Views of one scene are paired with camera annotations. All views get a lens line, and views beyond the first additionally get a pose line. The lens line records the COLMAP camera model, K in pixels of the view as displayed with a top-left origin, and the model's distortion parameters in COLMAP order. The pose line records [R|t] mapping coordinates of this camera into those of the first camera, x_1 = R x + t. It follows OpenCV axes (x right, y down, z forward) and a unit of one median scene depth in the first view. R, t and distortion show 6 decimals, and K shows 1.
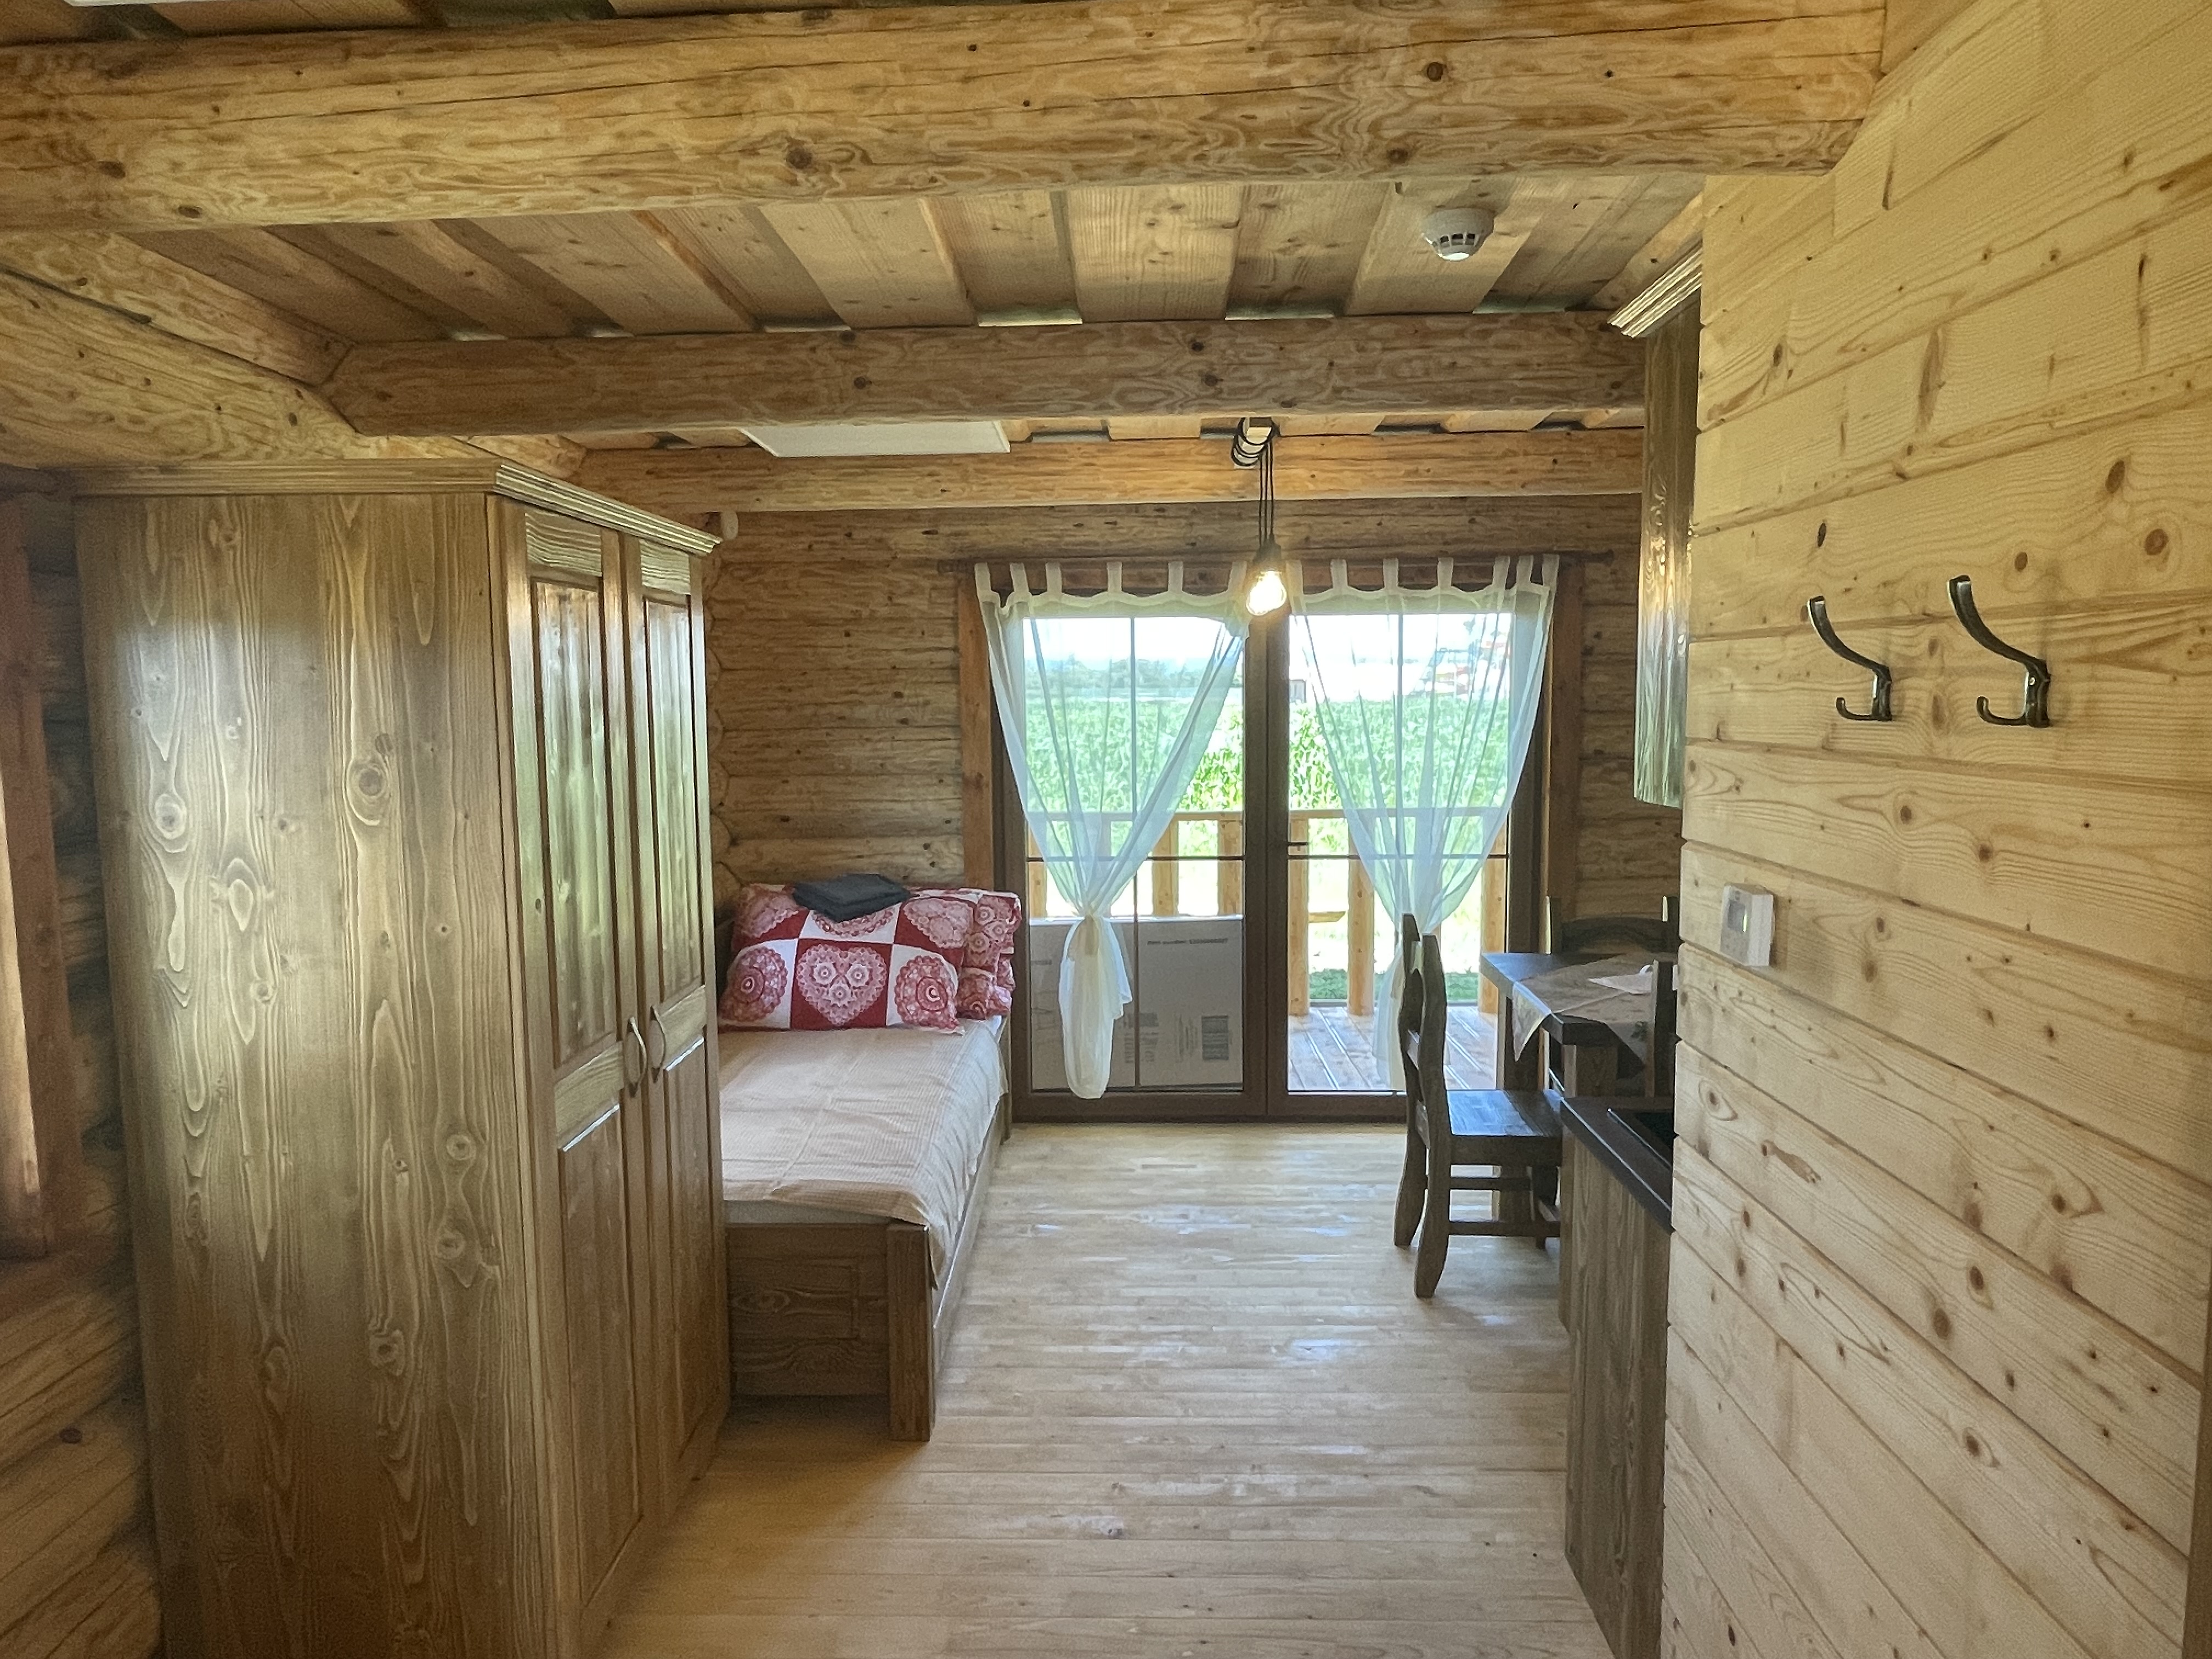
lens RADIAL K [[1420.7, 0, 1101.4], [0, 1420.7, 839.1], [0, 0, 1]] dist [0.000454, 0.000652]
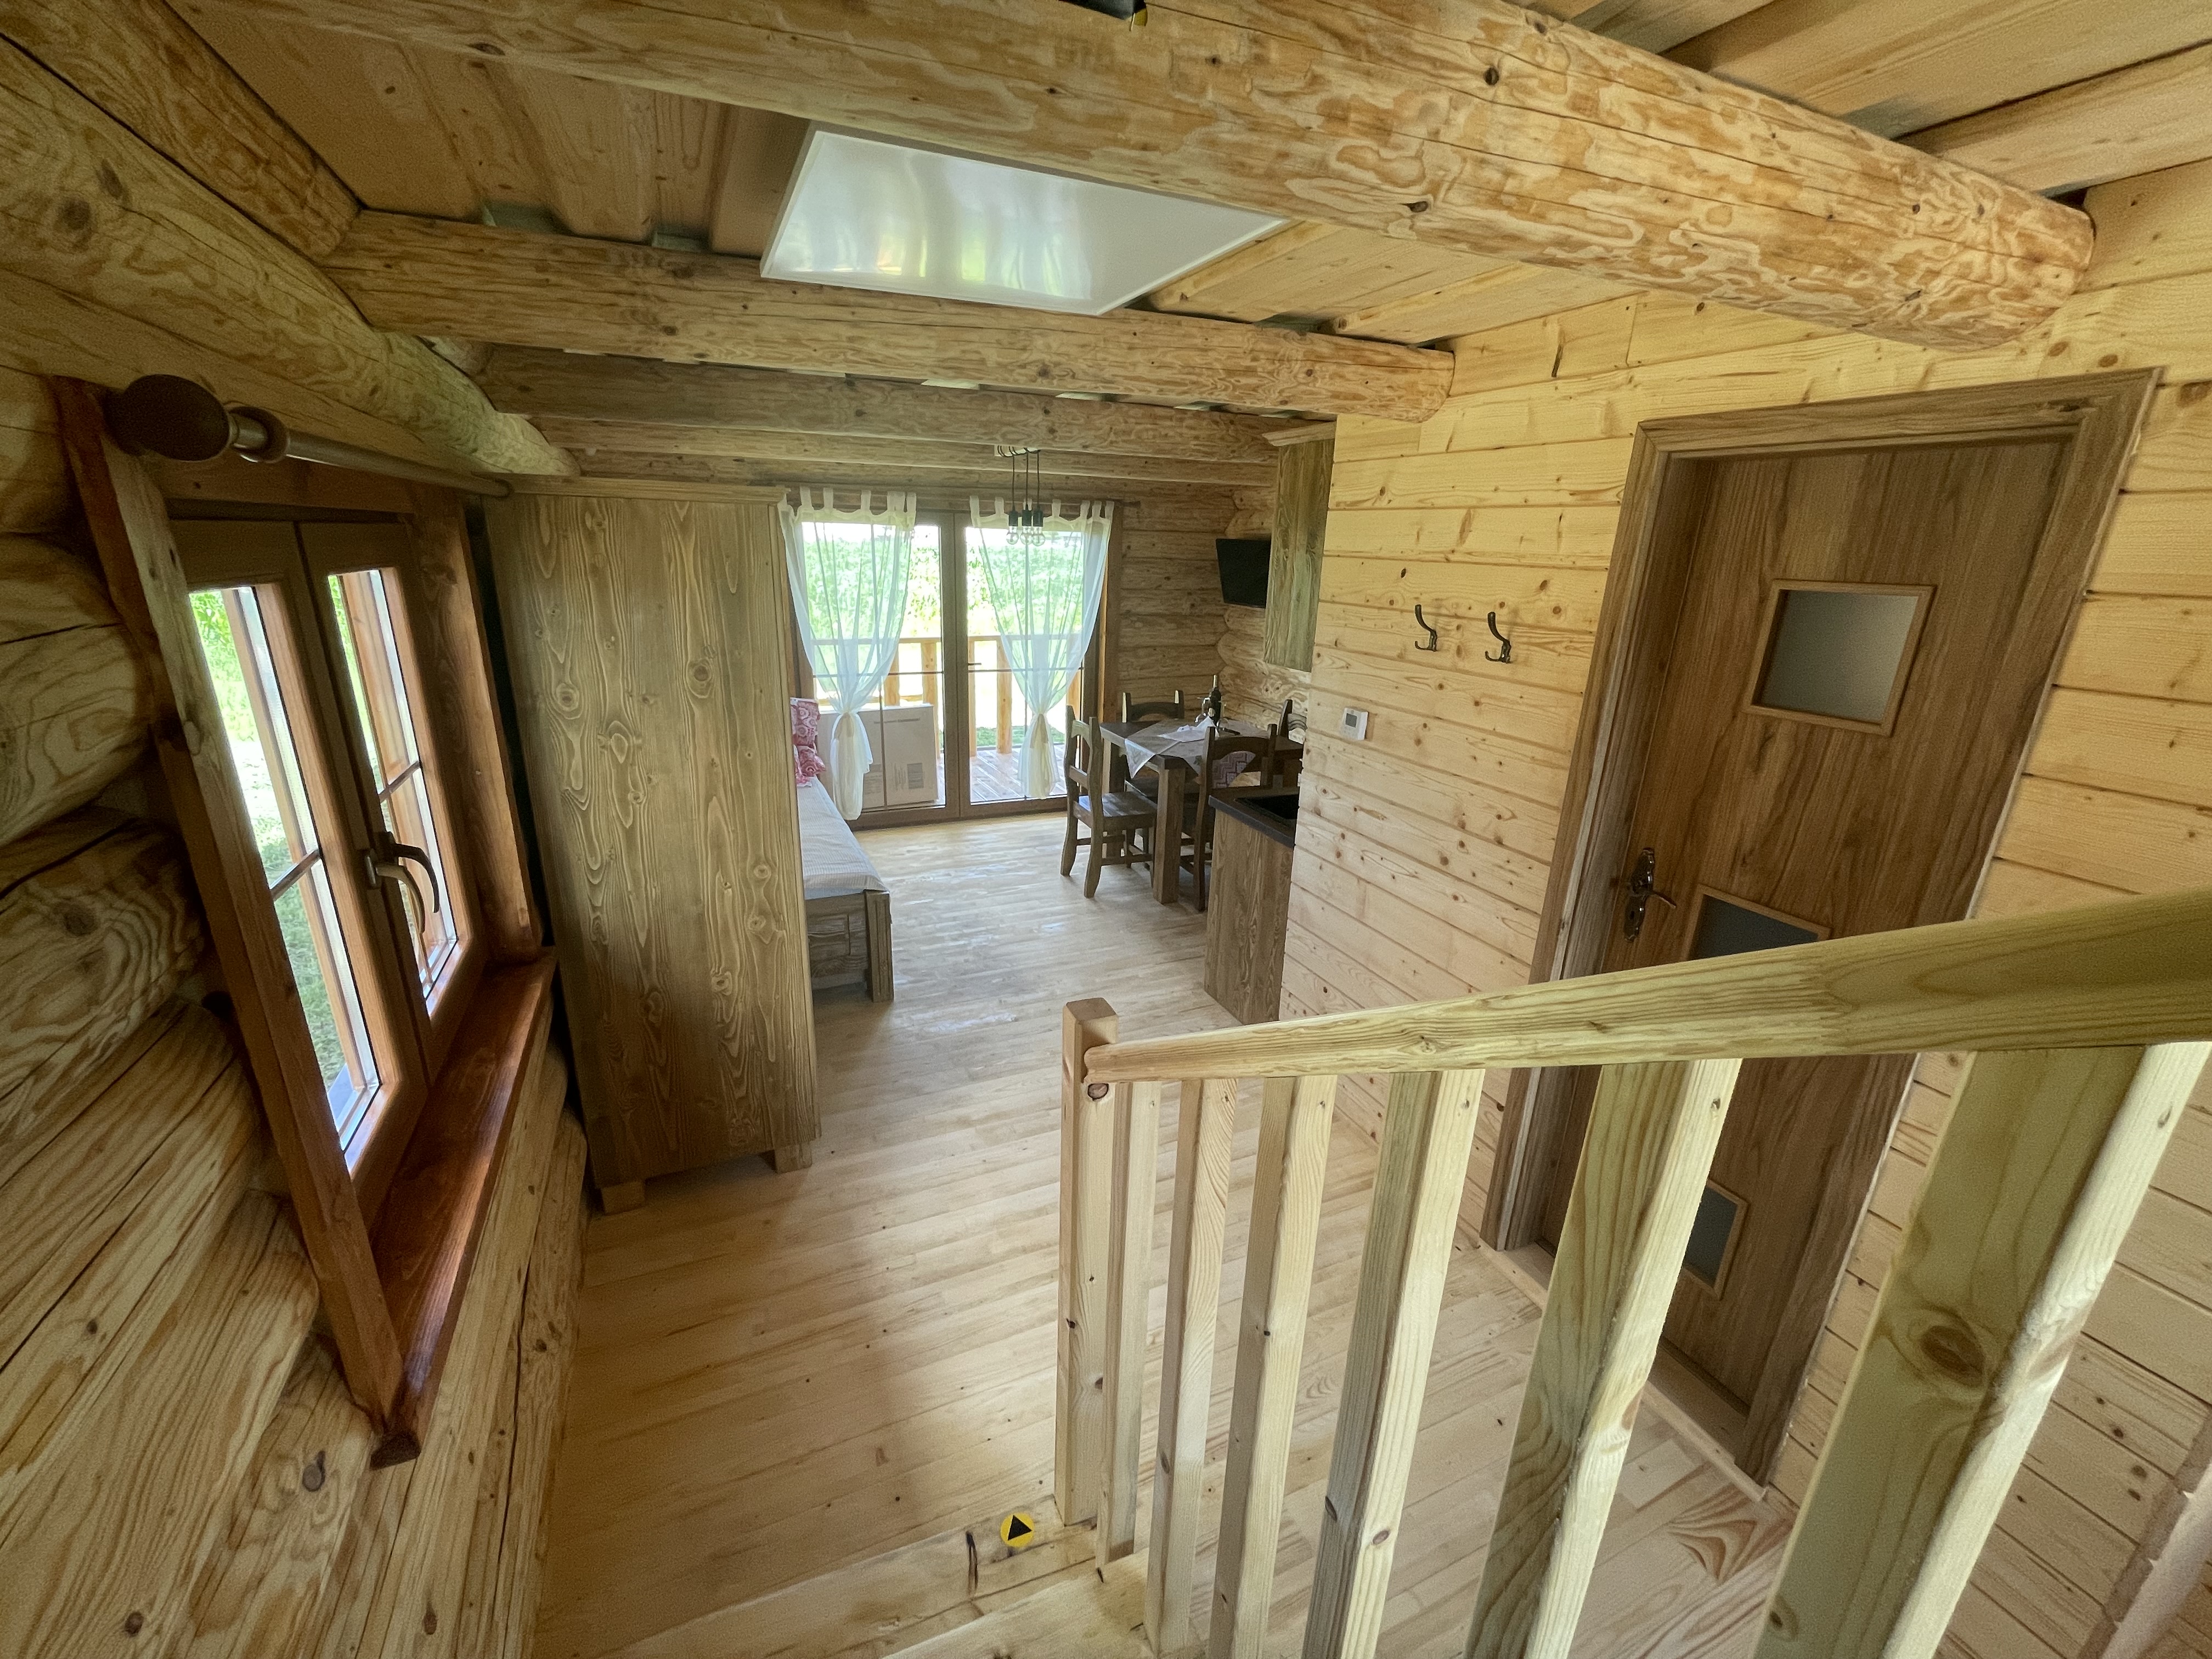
lens RADIAL K [[896.9, 0, 1101.7], [0, 896.9, 823.6], [0, 0, 1]] dist [-0.000740, 0.000040]
pose [[0.898413, -0.096038, 0.428522, -0.561256], [0.005539, 0.978195, 0.207615, -0.085389], [-0.439117, -0.184151, 0.879355, -0.210931]]
